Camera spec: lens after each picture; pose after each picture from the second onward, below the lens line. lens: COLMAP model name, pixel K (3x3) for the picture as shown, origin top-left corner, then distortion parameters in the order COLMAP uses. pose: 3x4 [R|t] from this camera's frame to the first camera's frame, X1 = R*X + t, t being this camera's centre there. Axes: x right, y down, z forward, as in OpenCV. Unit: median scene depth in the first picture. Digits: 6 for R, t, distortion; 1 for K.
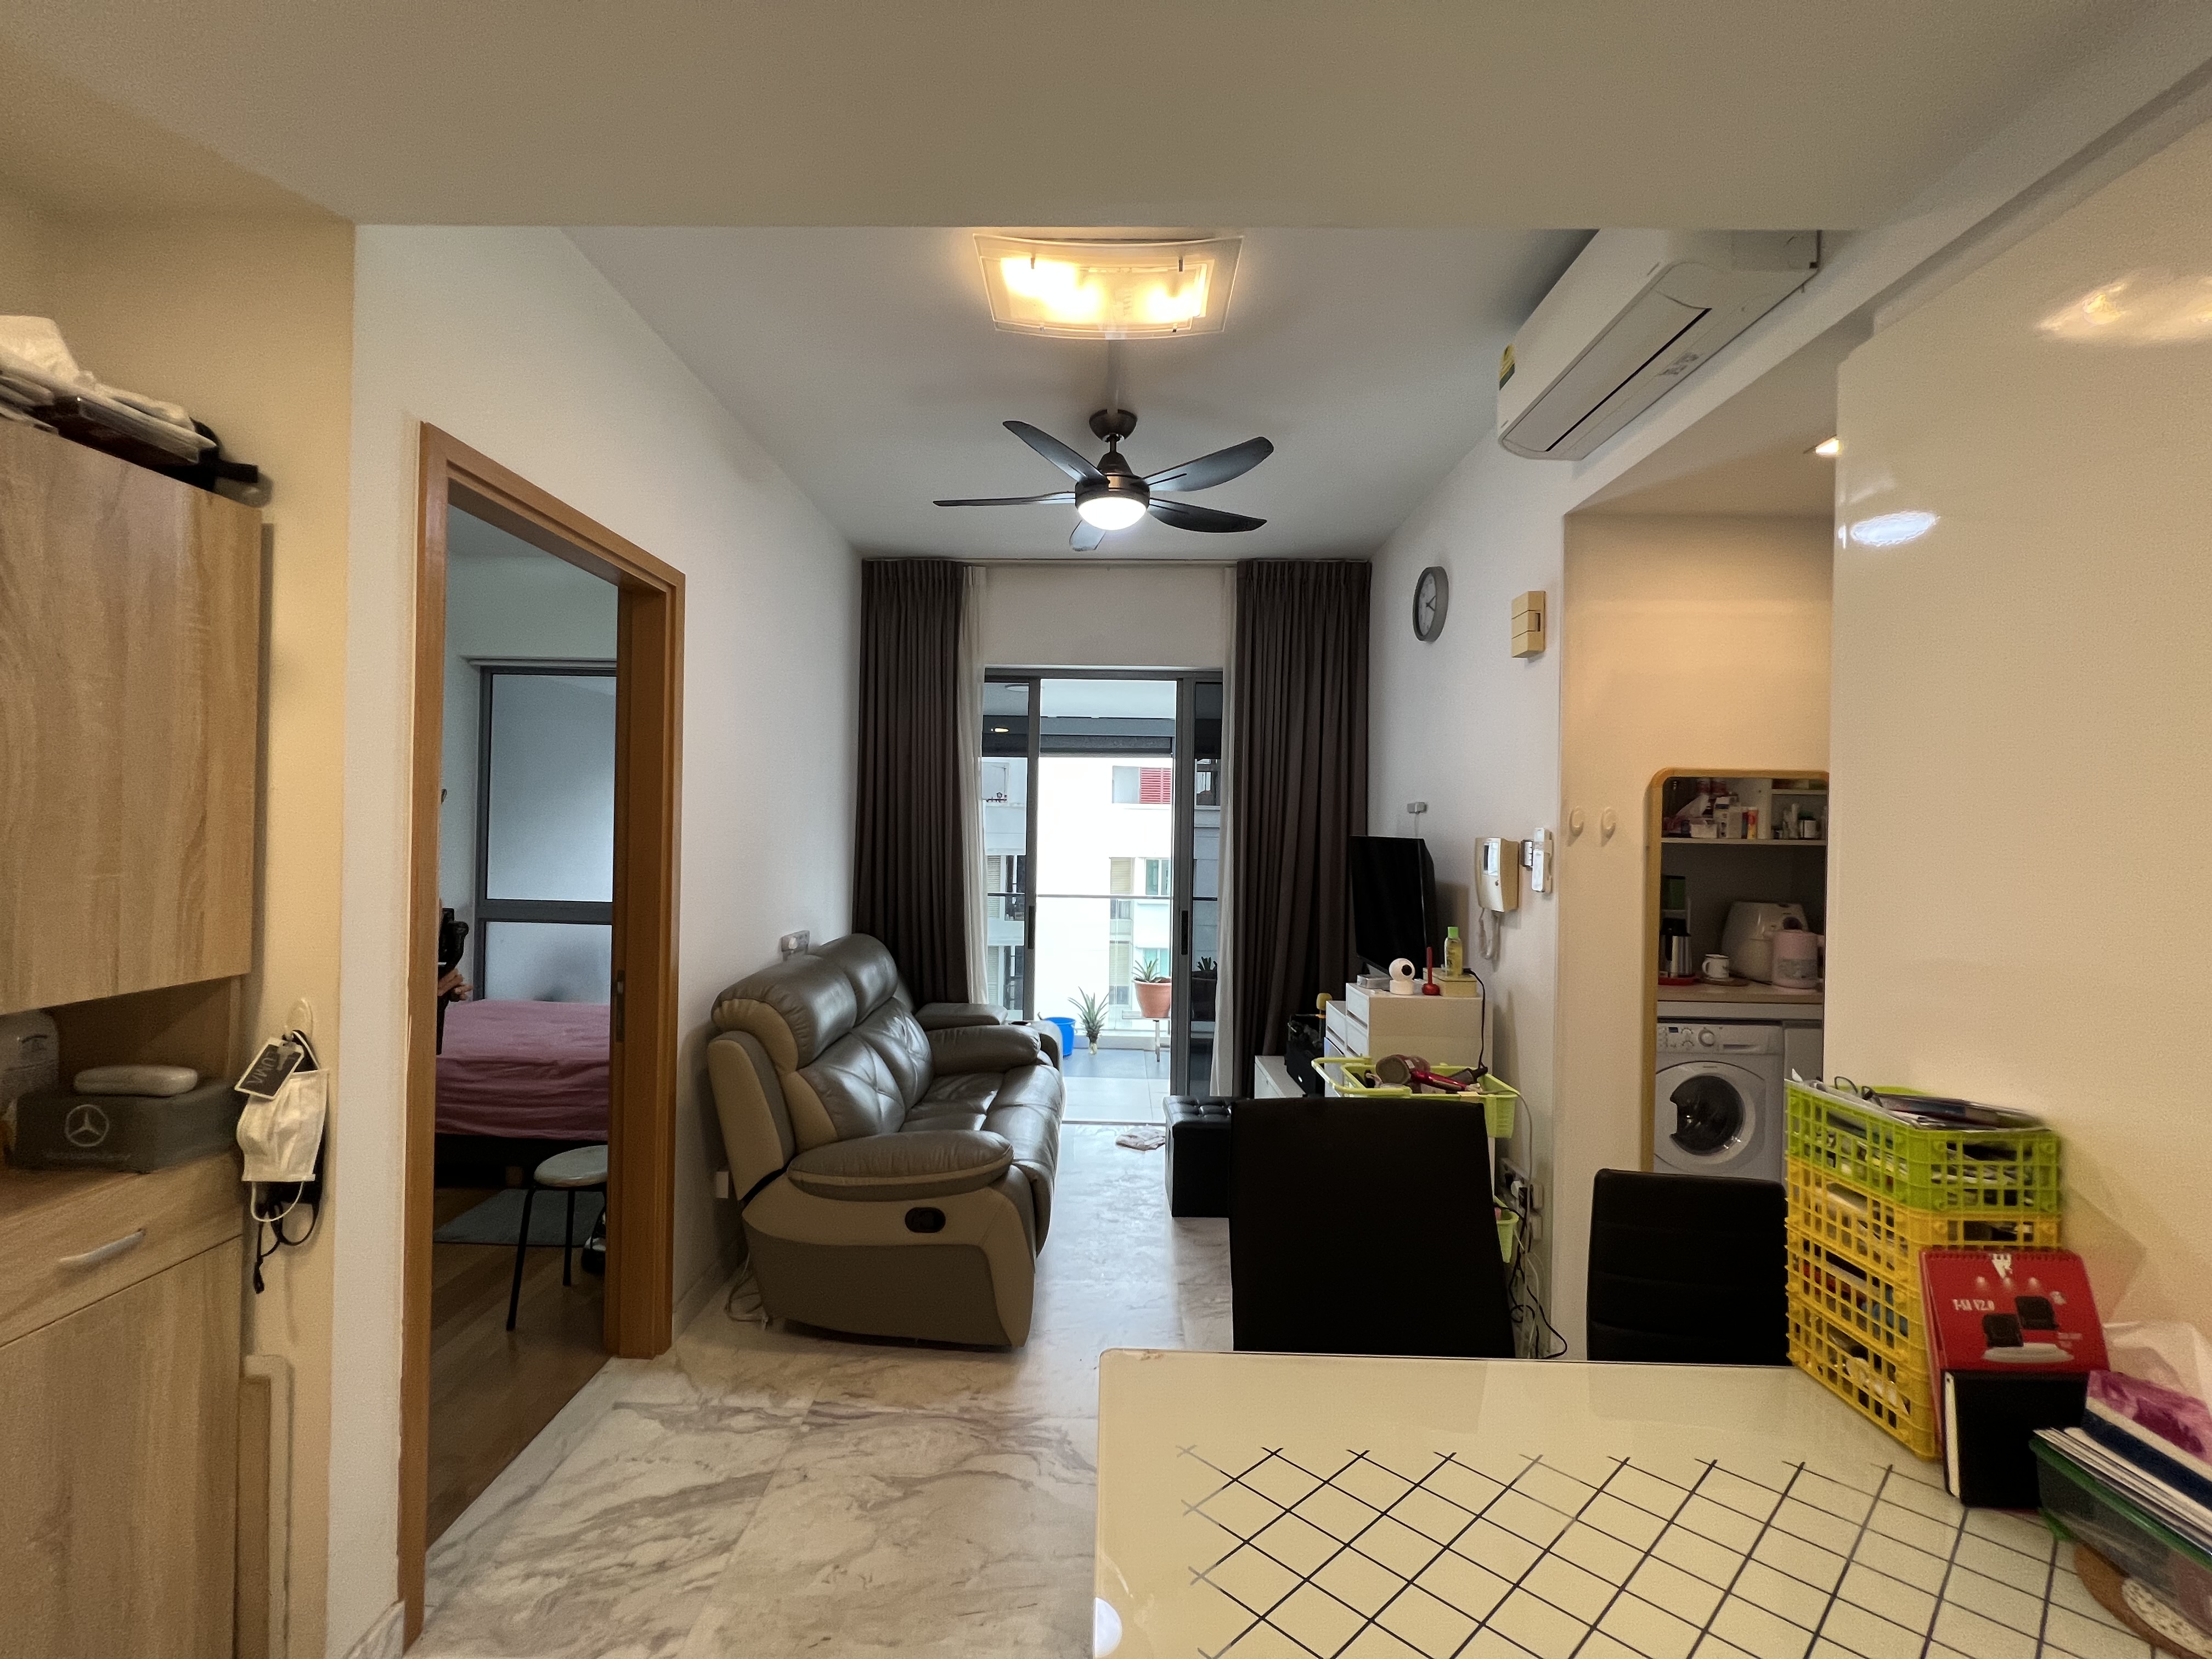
lens RADIAL K [[894.0, 0, 1094.8], [0, 894.0, 827.7], [0, 0, 1]] dist [0.002663, 0.000390]
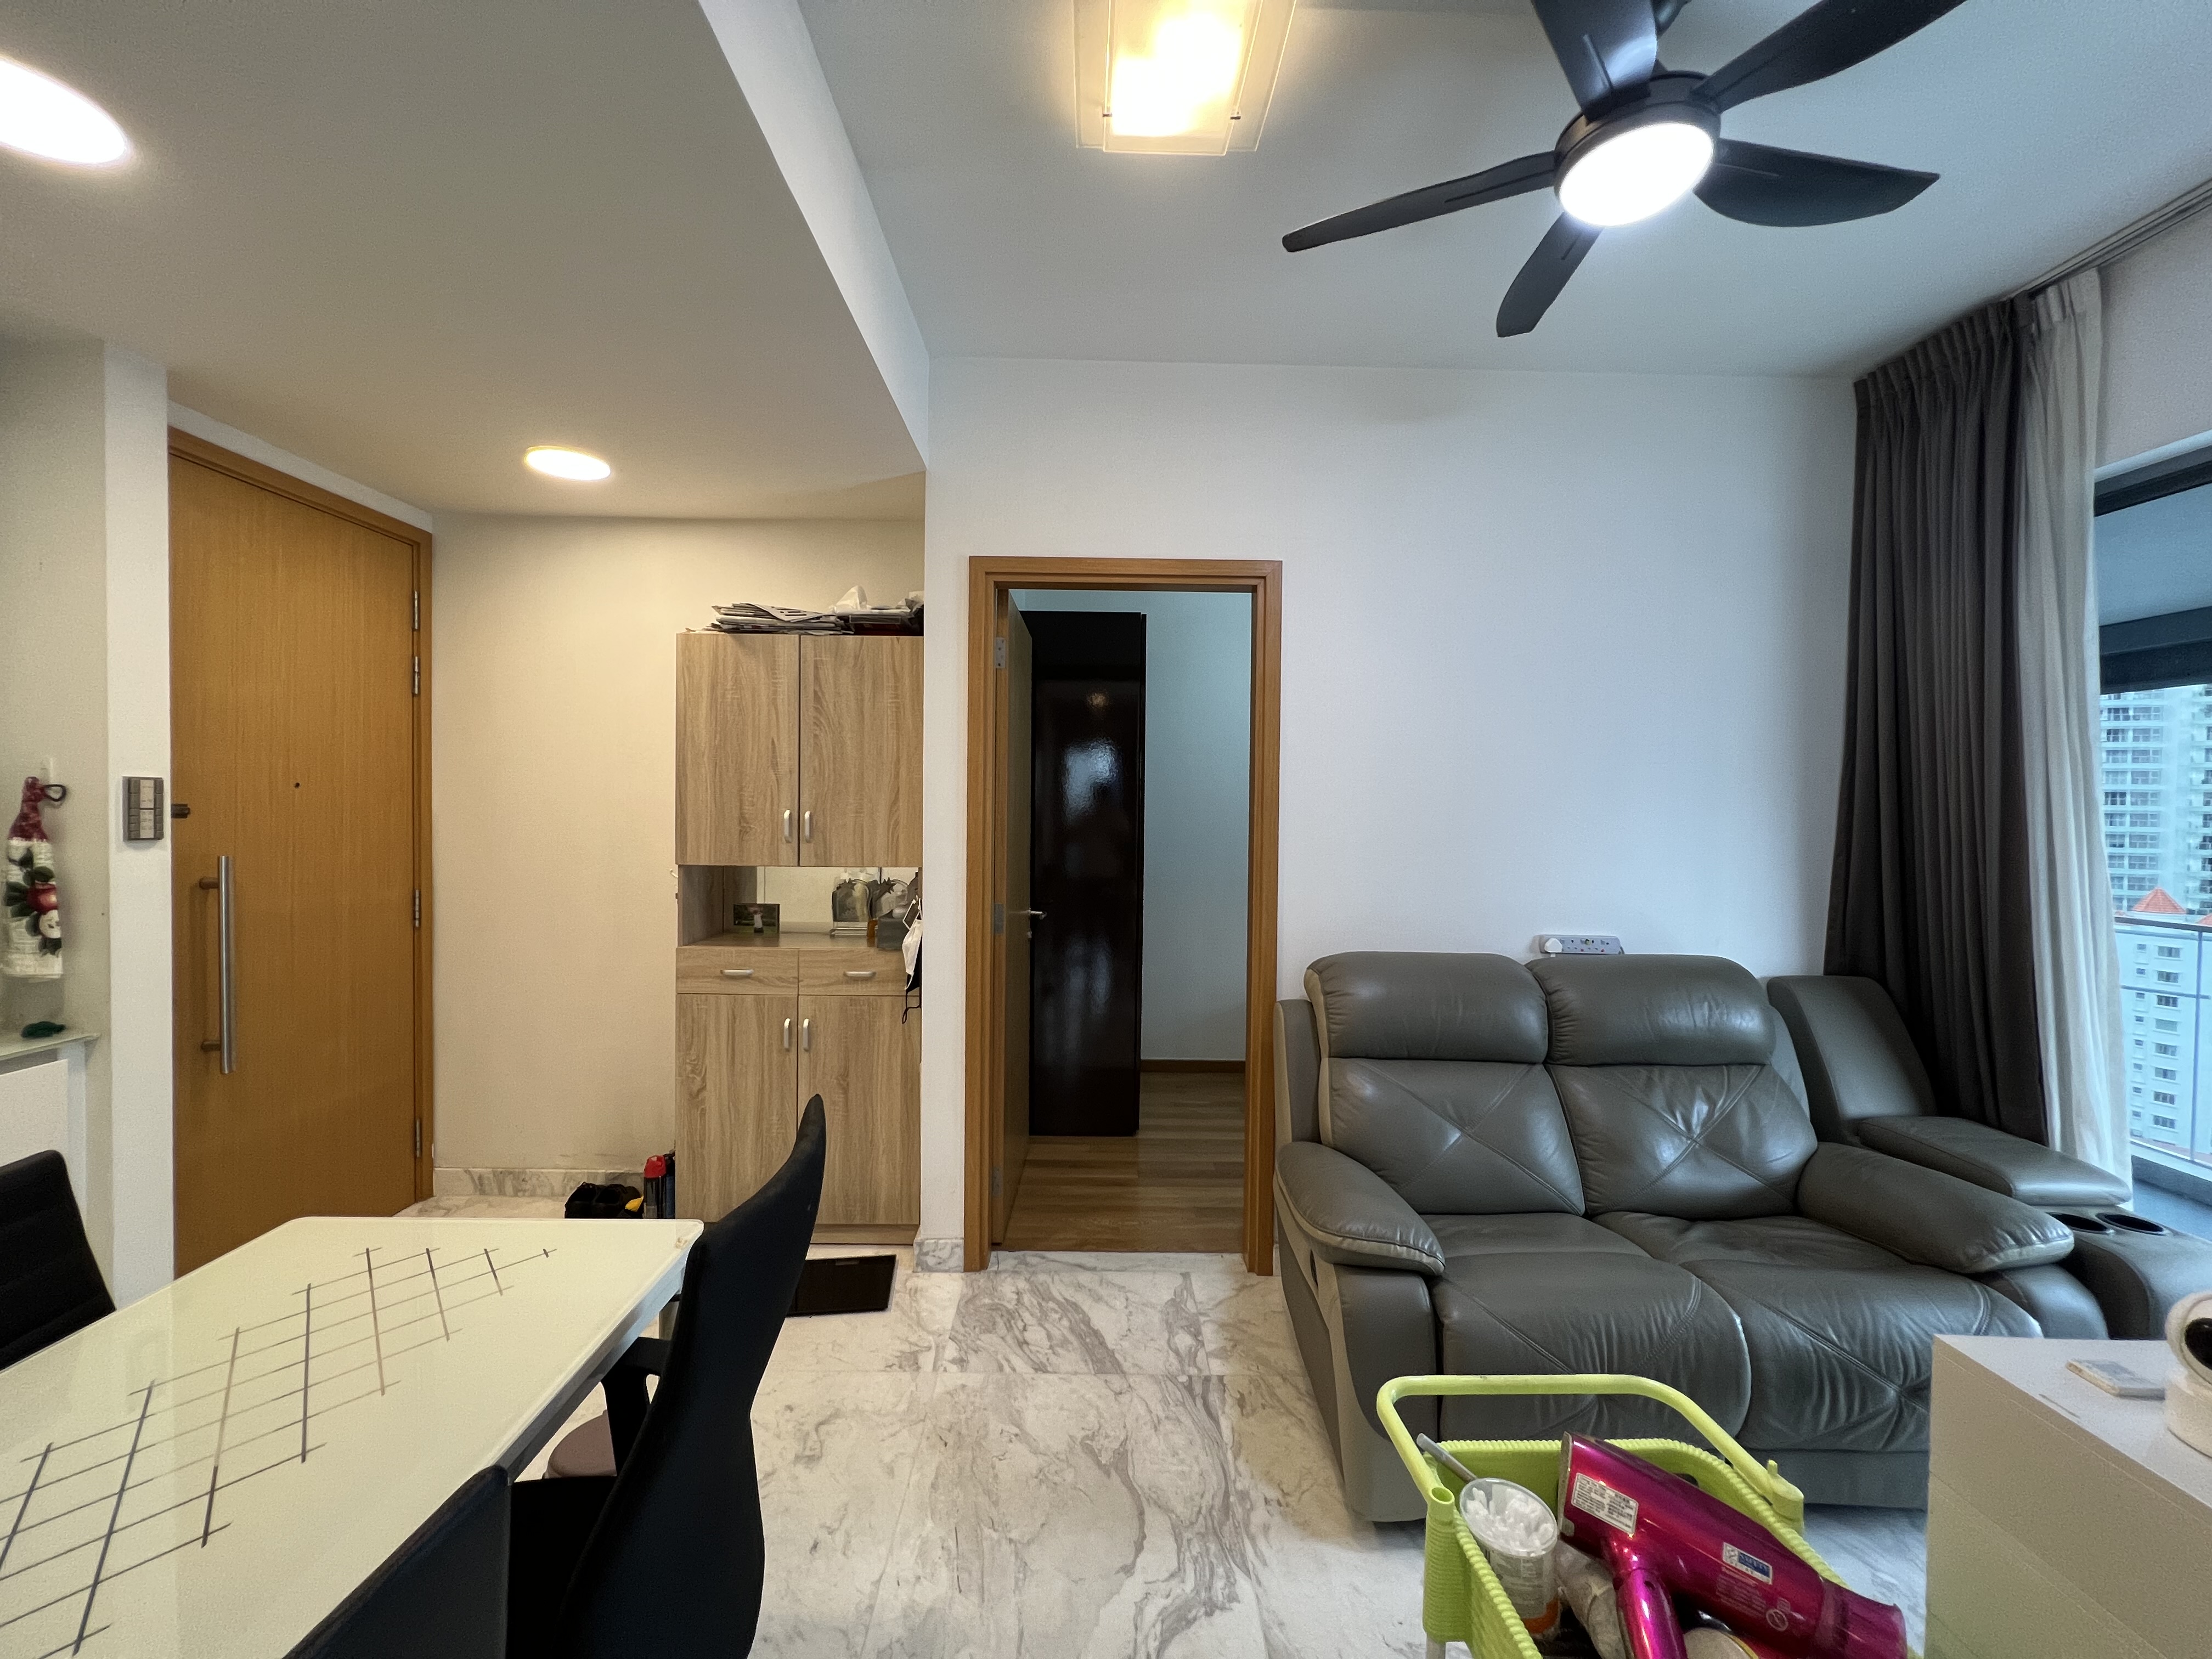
lens RADIAL K [[894.0, 0, 1095.3], [0, 894.0, 826.4], [0, 0, 1]] dist [0.002663, 0.000390]
pose [[0.022537, 0.002083, -0.999744, 0.775093], [-0.012182, 0.999924, 0.001809, 0.044725], [0.999672, 0.012138, 0.022561, 0.972086]]
